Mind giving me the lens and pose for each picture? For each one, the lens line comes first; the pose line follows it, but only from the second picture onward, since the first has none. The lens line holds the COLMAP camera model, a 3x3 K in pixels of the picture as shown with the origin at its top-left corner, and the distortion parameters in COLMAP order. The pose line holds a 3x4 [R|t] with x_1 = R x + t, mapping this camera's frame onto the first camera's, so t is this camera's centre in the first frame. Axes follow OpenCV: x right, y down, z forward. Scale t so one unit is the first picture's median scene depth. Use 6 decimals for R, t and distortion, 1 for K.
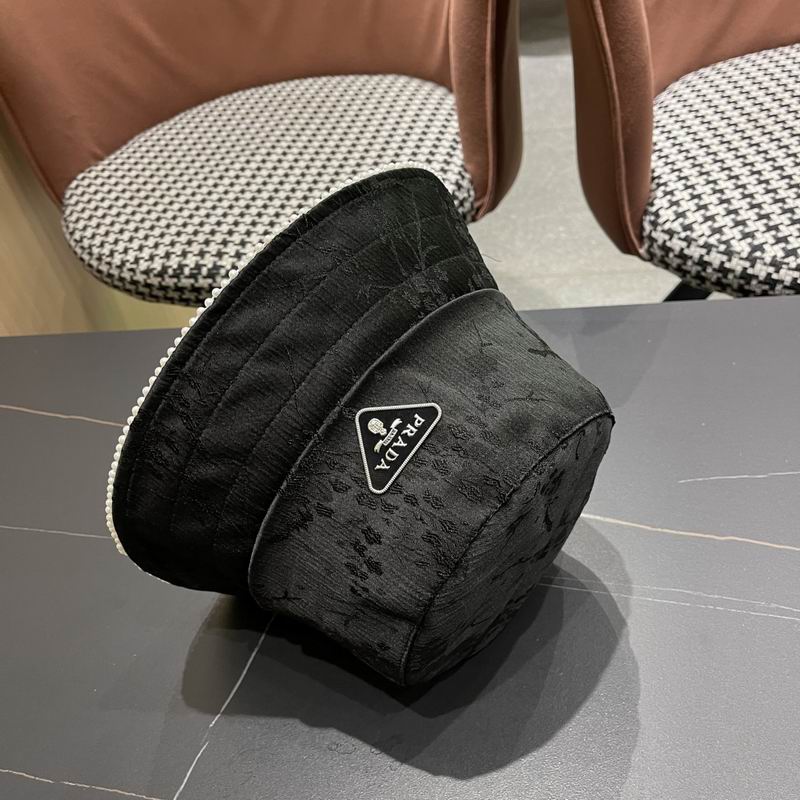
lens RADIAL K [[826.3, 0, 397.8], [0, 826.3, 408.2], [0, 0, 1]] dist [0.008935, 0.000000]
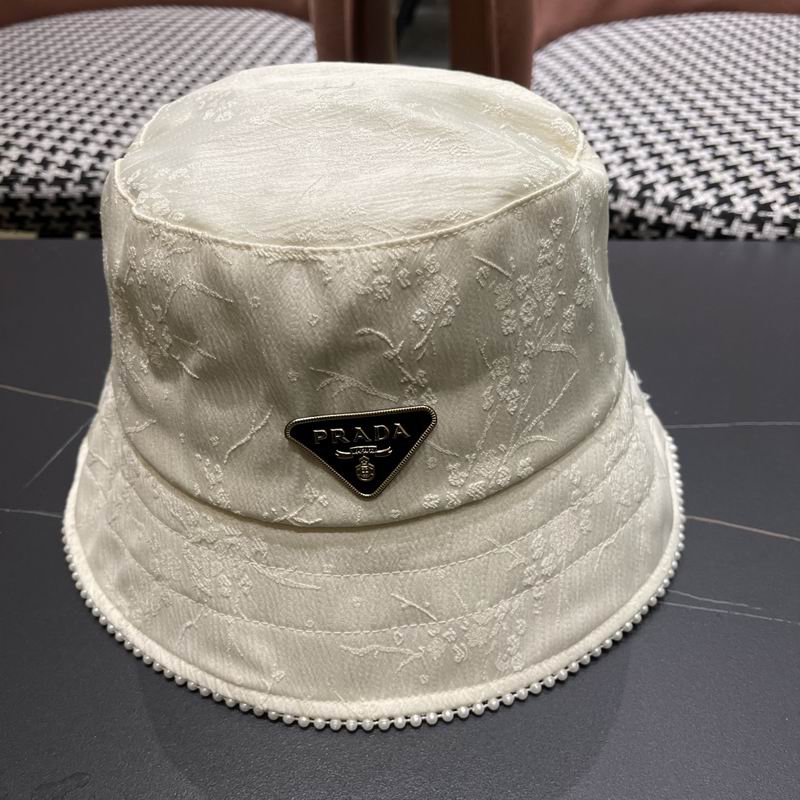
lens RADIAL K [[826.3, 0, 407.2], [0, 826.3, 406.0], [0, 0, 1]] dist [0.008935, 0.000000]
pose [[0.989378, 0.058069, 0.133263, 0.077759], [-0.050412, 0.996917, -0.060133, 0.076504], [-0.136344, 0.052777, 0.989255, 0.177556]]
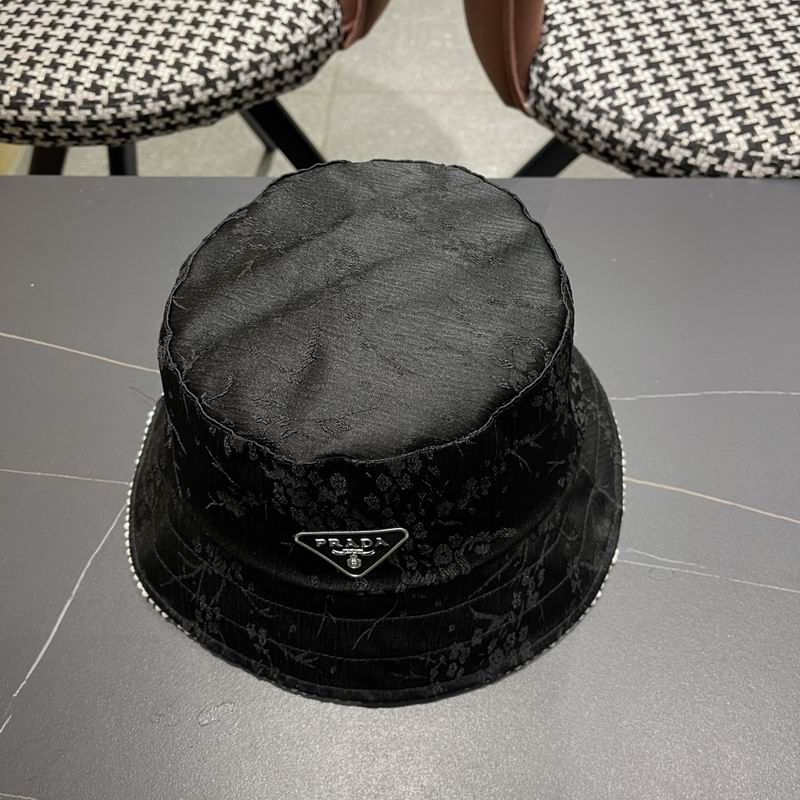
lens RADIAL K [[826.3, 0, 405.7], [0, 826.3, 396.0], [0, 0, 1]] dist [0.008935, 0.000000]
pose [[0.988458, -0.001311, 0.151491, 0.030045], [-0.034046, 0.972462, 0.230563, -0.082435], [-0.147622, -0.233060, 0.961192, 0.089172]]
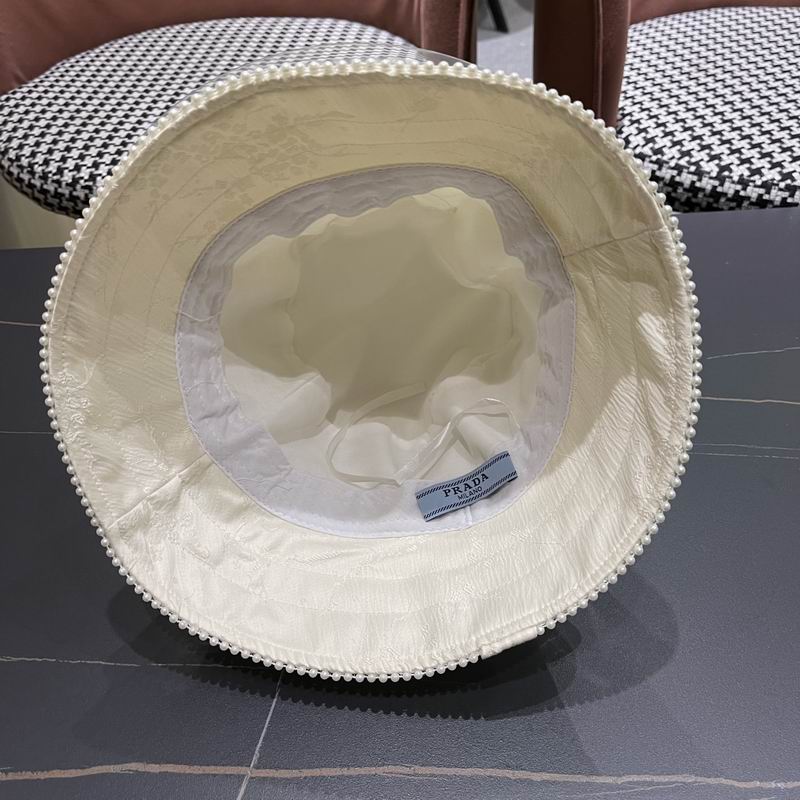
lens RADIAL K [[826.3, 0, 400.4], [0, 826.3, 401.1], [0, 0, 1]] dist [0.008935, 0.000000]
pose [[0.980364, -0.019186, 0.196261, -0.167113], [0.023287, 0.999556, -0.018609, 0.101237], [-0.195817, 0.022814, 0.980375, 0.023983]]
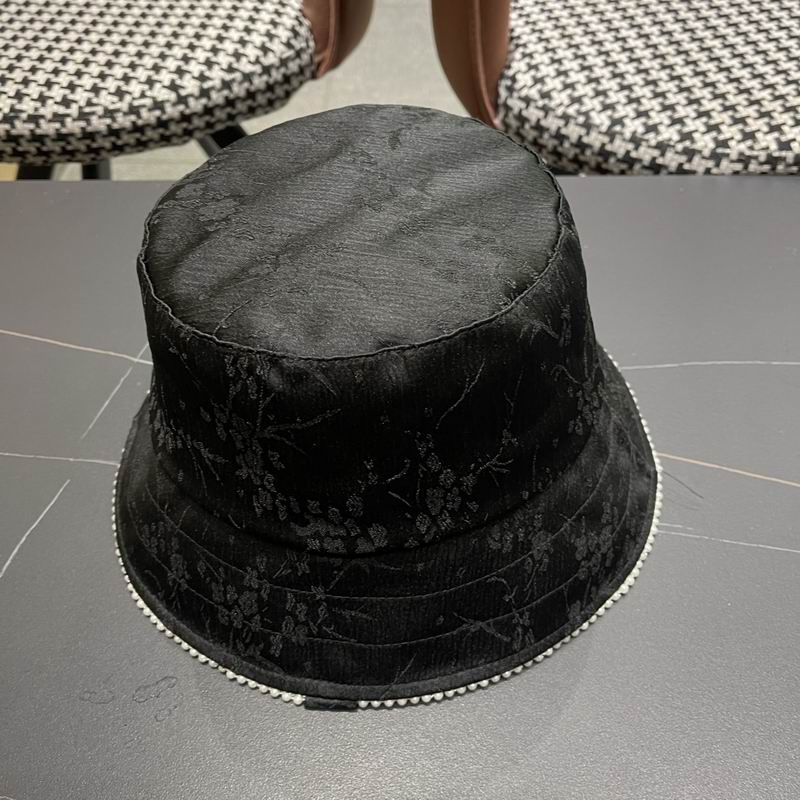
lens RADIAL K [[826.3, 0, 413.8], [0, 826.3, 397.3], [0, 0, 1]] dist [0.008935, 0.000000]
pose [[0.984899, 0.007841, 0.172951, 0.050557], [-0.026046, 0.994315, 0.103244, 0.015747], [-0.171158, -0.106190, 0.979504, 0.099311]]
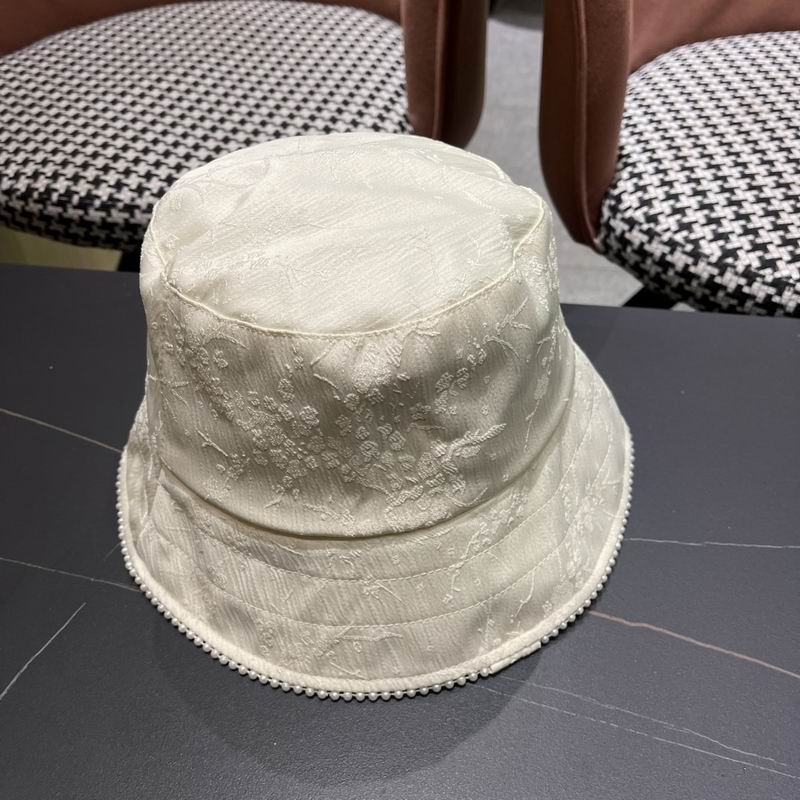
lens RADIAL K [[826.3, 0, 400.3], [0, 826.3, 402.1], [0, 0, 1]] dist [0.008935, 0.000000]
pose [[0.992270, 0.116875, 0.041715, 0.075879], [-0.117869, 0.992781, 0.022193, -0.021264], [-0.038820, -0.026939, 0.998883, 0.153700]]
